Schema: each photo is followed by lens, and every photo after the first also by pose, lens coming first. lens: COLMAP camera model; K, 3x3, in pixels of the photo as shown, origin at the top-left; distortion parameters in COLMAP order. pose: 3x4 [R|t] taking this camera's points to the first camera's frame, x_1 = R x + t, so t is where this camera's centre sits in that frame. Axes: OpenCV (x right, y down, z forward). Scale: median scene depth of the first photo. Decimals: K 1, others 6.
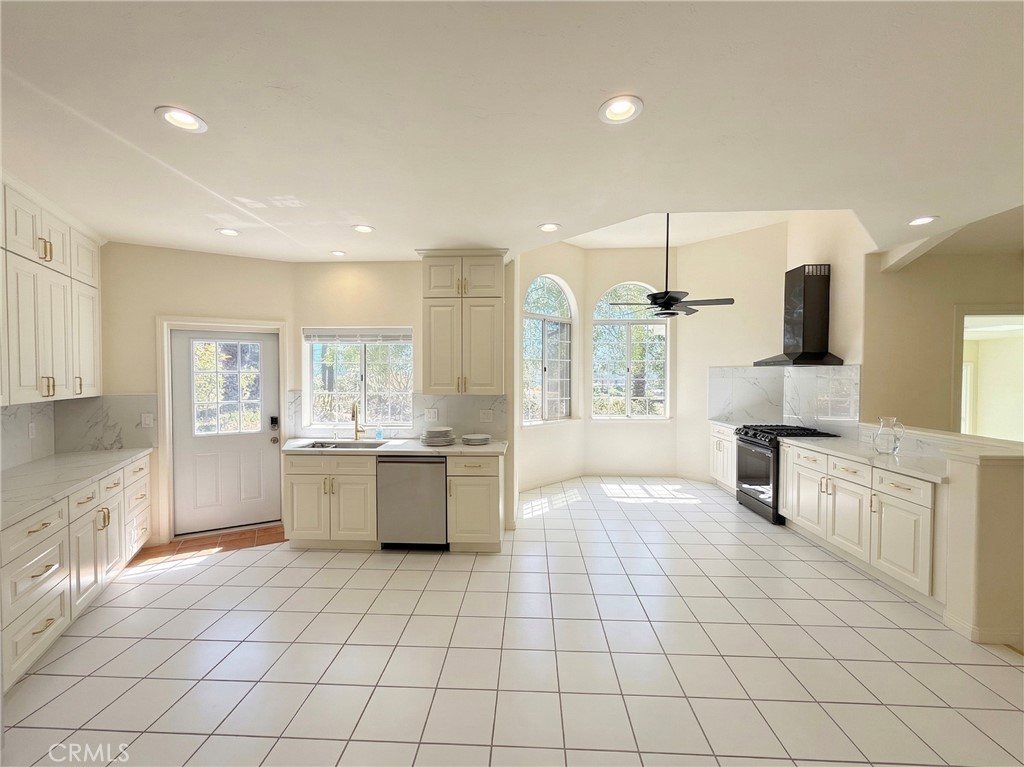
lens RADIAL K [[410.8, 0, 511.3], [0, 410.8, 384.9], [0, 0, 1]] dist [0.001349, 0.000295]
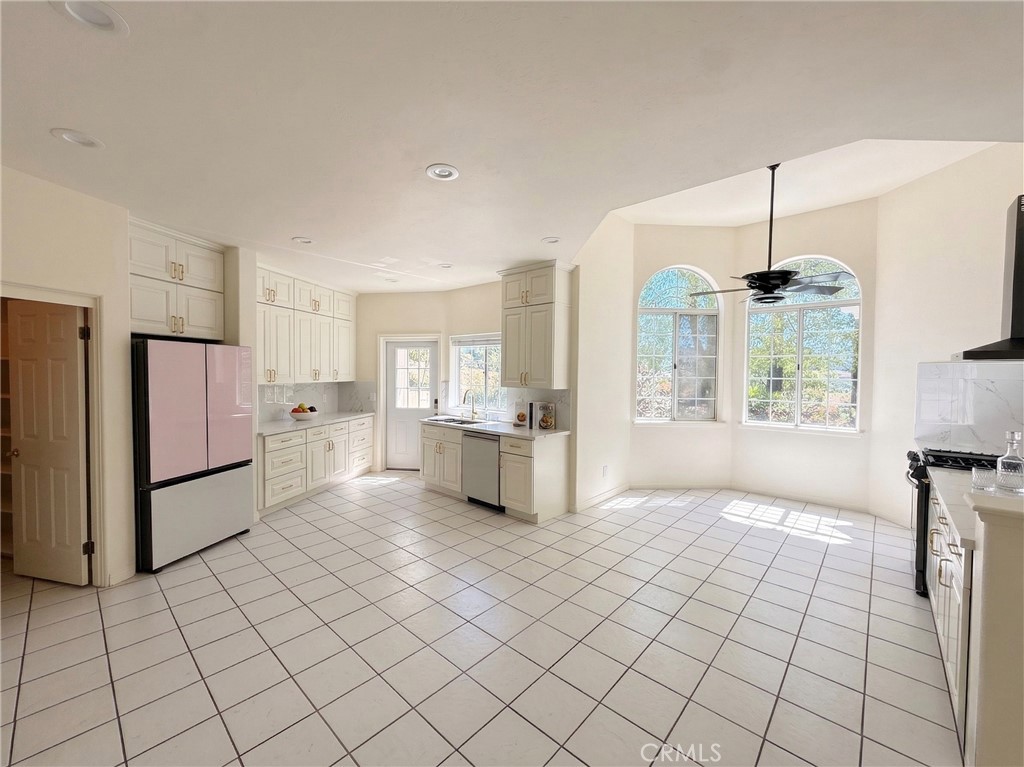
lens RADIAL K [[410.8, 0, 515.3], [0, 410.8, 381.9], [0, 0, 1]] dist [0.001349, 0.000295]
pose [[0.776546, 0.024075, -0.629601, 0.570156], [-0.024911, 0.999662, 0.007500, -0.000464], [0.629568, 0.009860, 0.776883, 0.049995]]
